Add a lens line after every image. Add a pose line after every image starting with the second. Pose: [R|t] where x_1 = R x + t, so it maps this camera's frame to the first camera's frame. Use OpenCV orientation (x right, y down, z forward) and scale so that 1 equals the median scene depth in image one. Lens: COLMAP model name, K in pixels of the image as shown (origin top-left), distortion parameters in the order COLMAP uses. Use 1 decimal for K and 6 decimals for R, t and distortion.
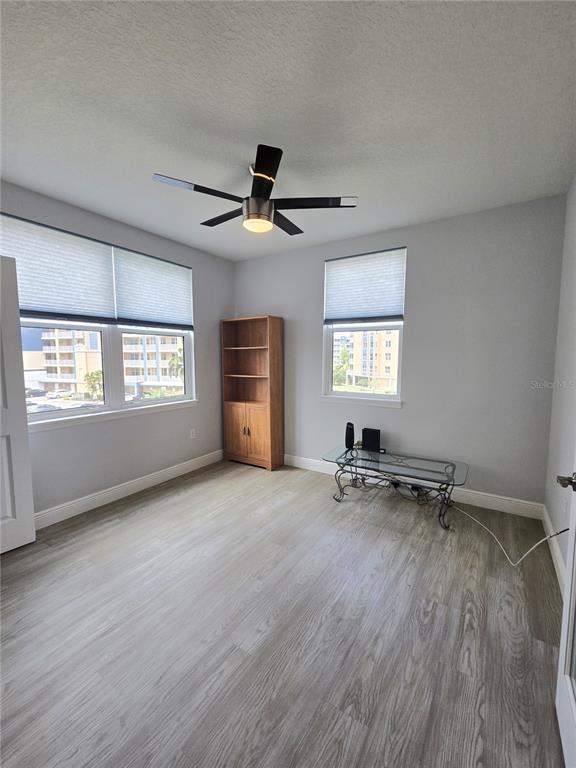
lens RADIAL K [[323.6, 0, 294.7], [0, 323.6, 383.7], [0, 0, 1]] dist [0.003759, 0.000298]
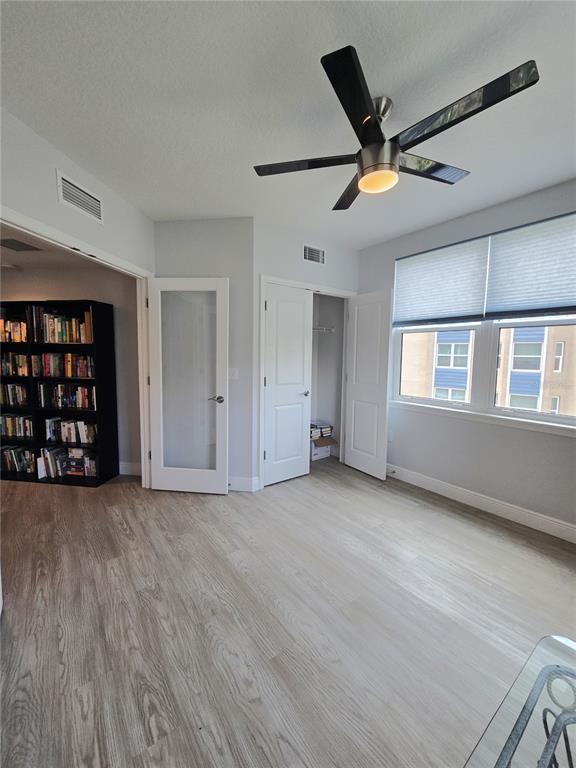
lens RADIAL K [[318.4, 0, 286.5], [0, 318.4, 382.0], [0, 0, 1]] dist [0.003821, 0.000504]
pose [[-0.367862, 0.076917, -0.926694, 0.681819], [-0.091582, 0.988731, 0.118421, -0.087227], [0.925359, 0.128431, -0.356673, 1.092575]]
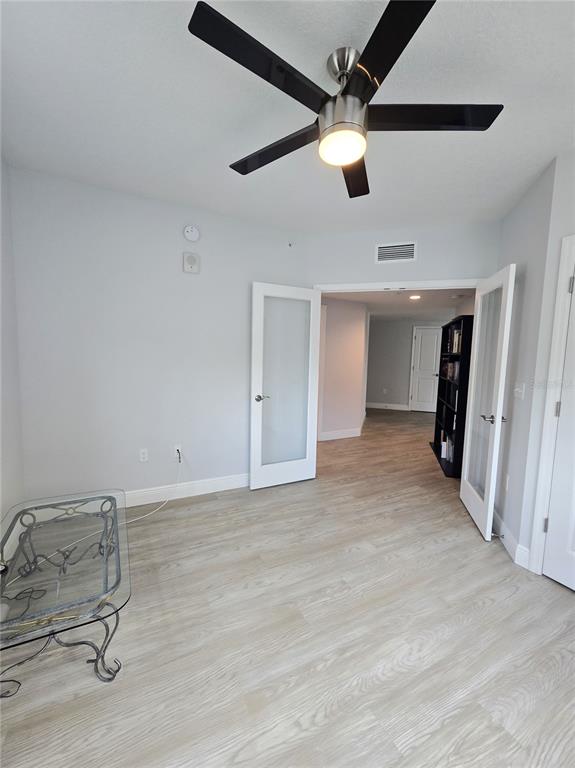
lens RADIAL K [[318.4, 0, 286.0], [0, 318.4, 382.0], [0, 0, 1]] dist [0.003821, 0.000504]
pose [[-0.859156, -0.068321, 0.507133, -0.356132], [0.014944, 0.987274, 0.158324, -0.133412], [-0.511496, 0.143603, -0.847201, 1.599846]]
